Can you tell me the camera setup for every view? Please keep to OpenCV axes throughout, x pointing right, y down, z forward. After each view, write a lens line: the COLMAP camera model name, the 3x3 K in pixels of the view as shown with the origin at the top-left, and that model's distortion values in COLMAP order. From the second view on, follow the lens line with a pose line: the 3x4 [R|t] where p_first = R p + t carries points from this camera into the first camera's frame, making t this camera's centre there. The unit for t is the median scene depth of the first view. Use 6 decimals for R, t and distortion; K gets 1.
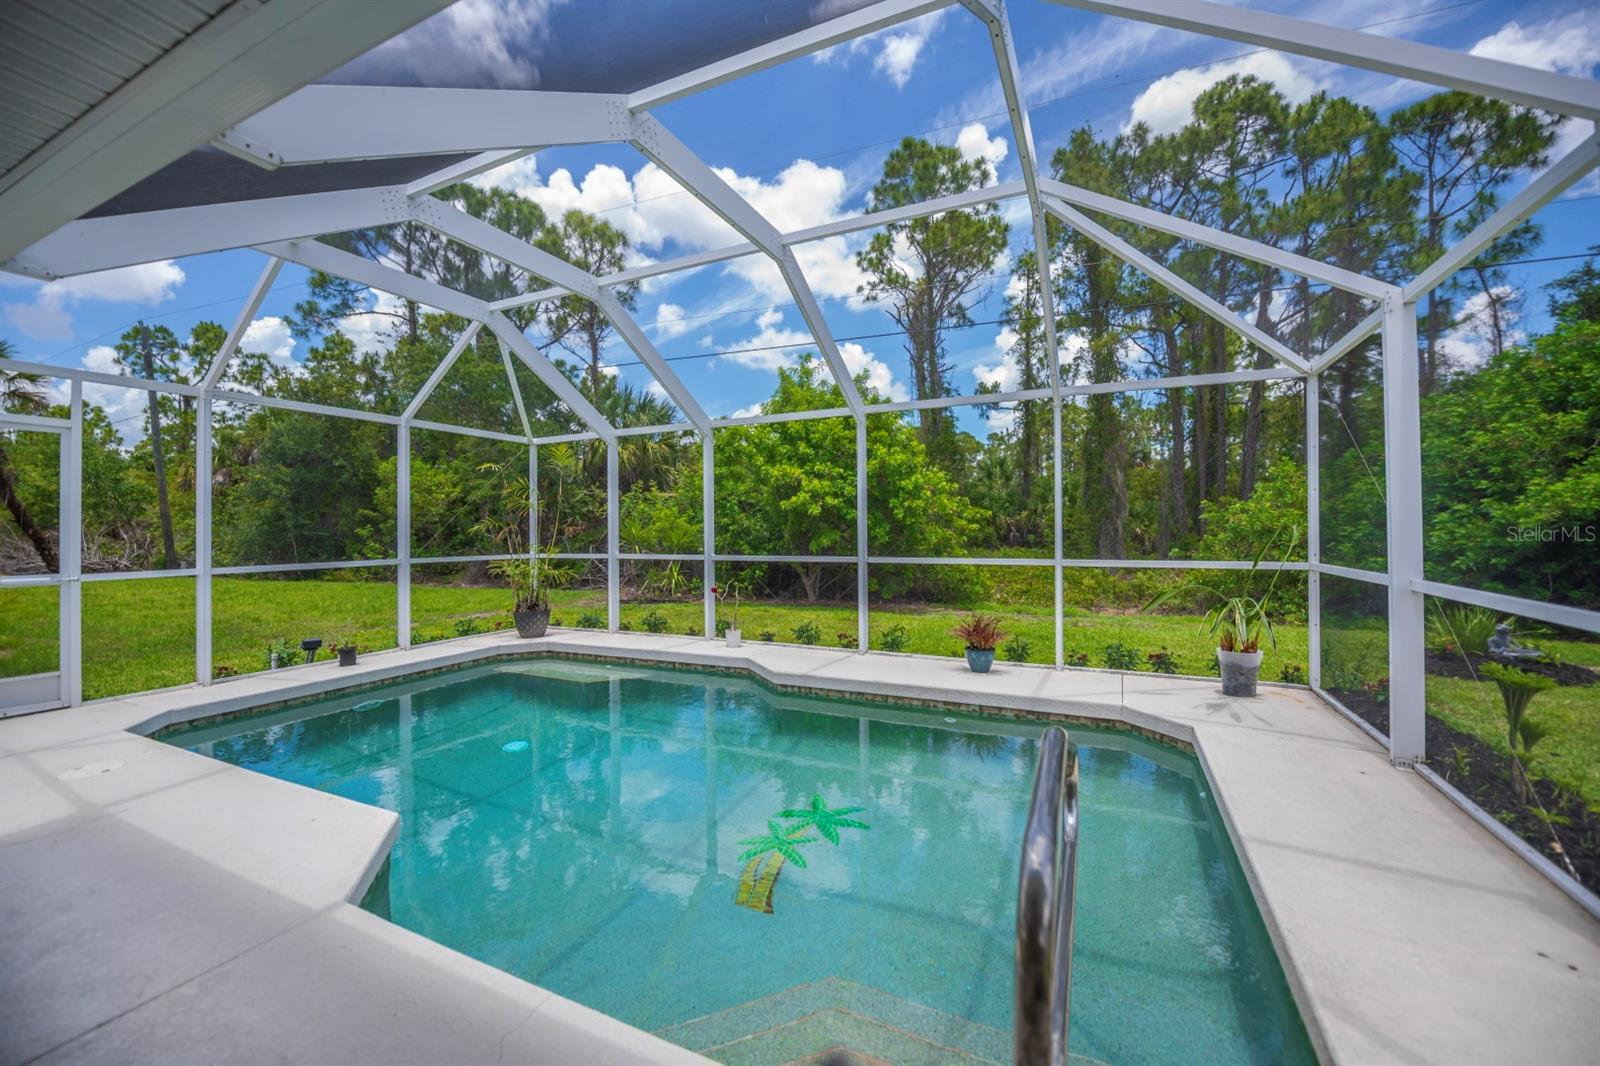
lens RADIAL K [[643.2, 0, 807.9], [0, 643.2, 531.0], [0, 0, 1]] dist [-0.014193, -0.001250]
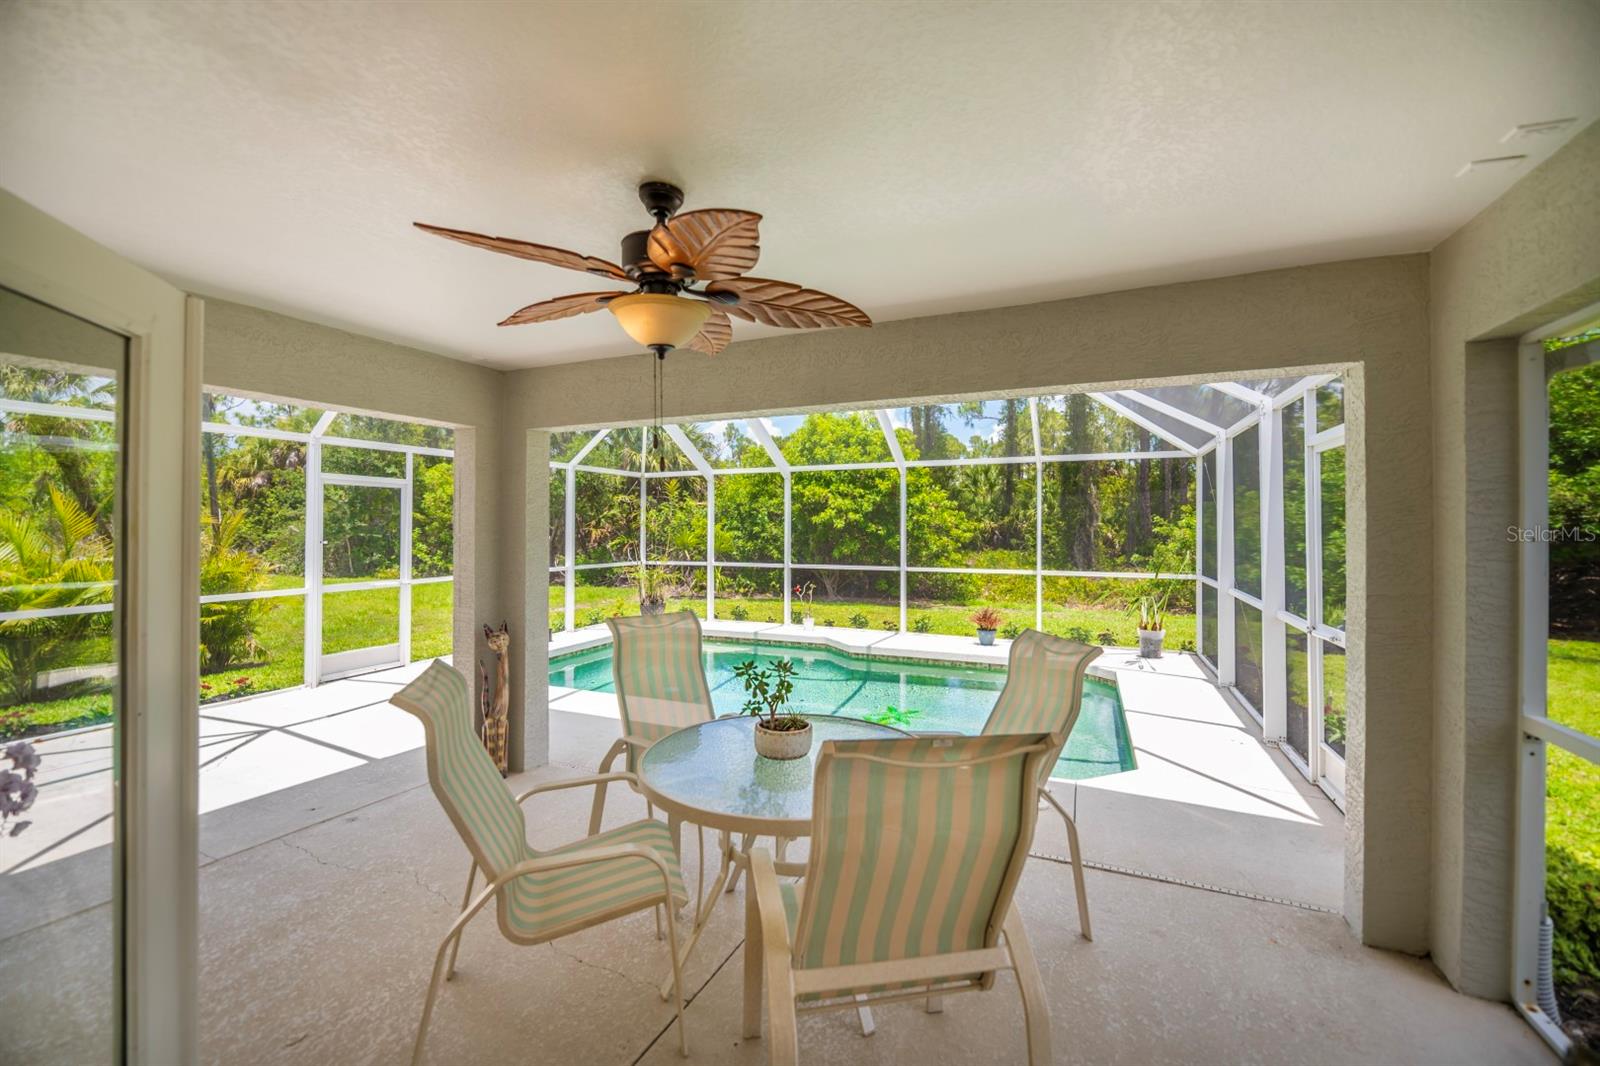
lens RADIAL K [[643.2, 0, 803.4], [0, 643.2, 531.0], [0, 0, 1]] dist [-0.014193, -0.001250]
pose [[0.999721, 0.006540, 0.022700, -0.139817], [-0.006652, 0.999966, 0.004858, -0.037394], [-0.022667, -0.005008, 0.999731, -0.351286]]
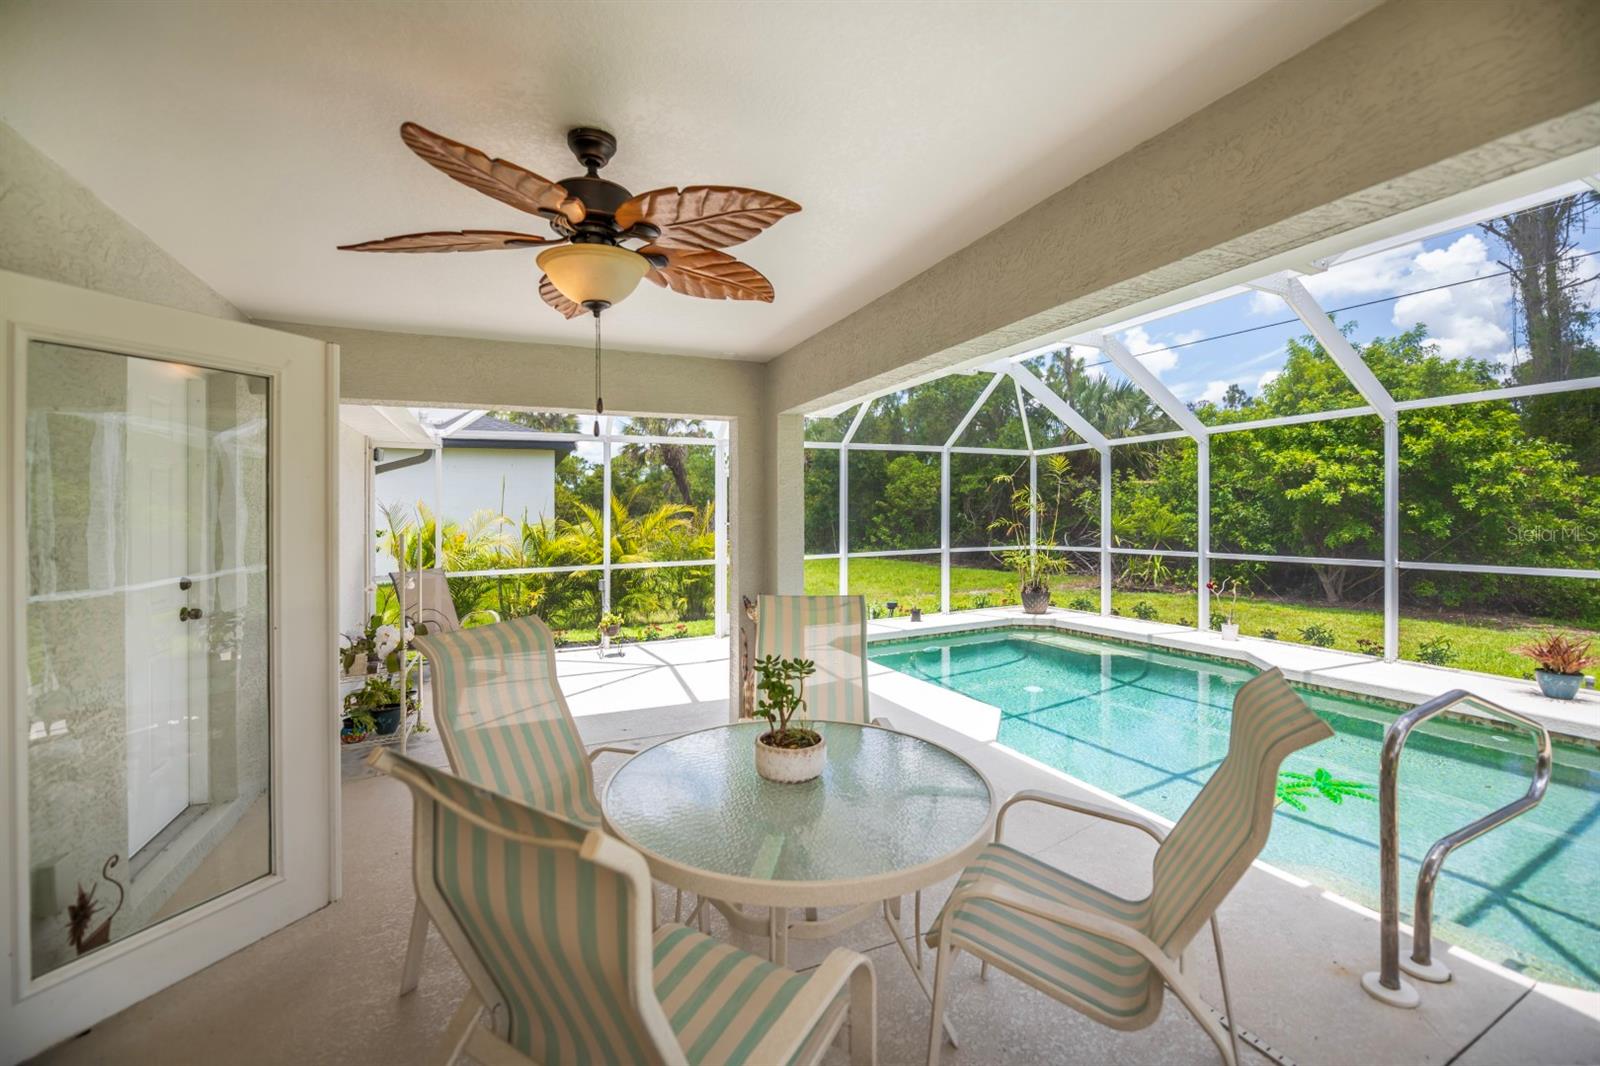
lens RADIAL K [[643.2, 0, 796.1], [0, 643.2, 525.0], [0, 0, 1]] dist [-0.014193, -0.001250]
pose [[0.763109, 0.005718, -0.646244, 0.015952], [0.007589, 0.999813, 0.017807, -0.030331], [0.646225, -0.018492, 0.762923, -0.234736]]
